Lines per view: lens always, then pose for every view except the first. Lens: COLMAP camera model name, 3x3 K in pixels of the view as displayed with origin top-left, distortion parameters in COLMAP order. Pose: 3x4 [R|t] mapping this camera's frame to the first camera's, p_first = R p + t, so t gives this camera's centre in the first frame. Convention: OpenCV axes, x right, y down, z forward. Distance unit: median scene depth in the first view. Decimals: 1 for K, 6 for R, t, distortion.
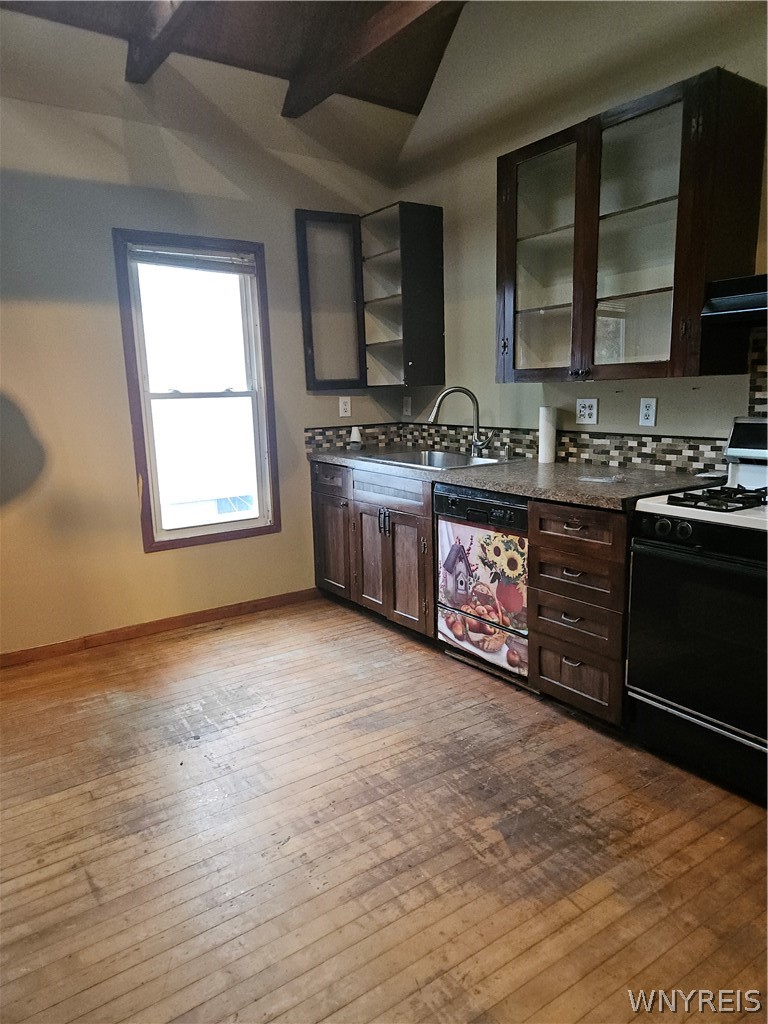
lens RADIAL K [[693.2, 0, 385.0], [0, 693.2, 510.5], [0, 0, 1]] dist [0.023285, -0.002006]
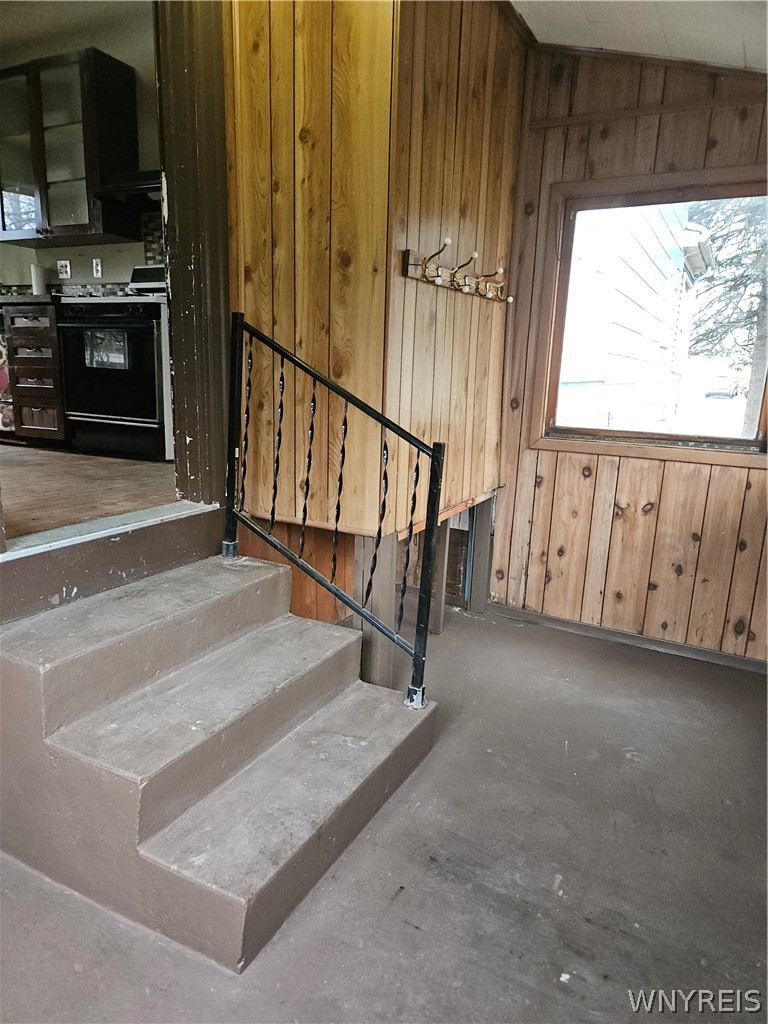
lens RADIAL K [[693.2, 0, 379.3], [0, 693.2, 518.9], [0, 0, 1]] dist [0.023285, -0.002006]
pose [[0.873466, -0.047087, 0.484602, 0.154609], [0.023724, 0.998246, 0.054235, 0.373926], [-0.486306, -0.035876, 0.873052, -0.739742]]
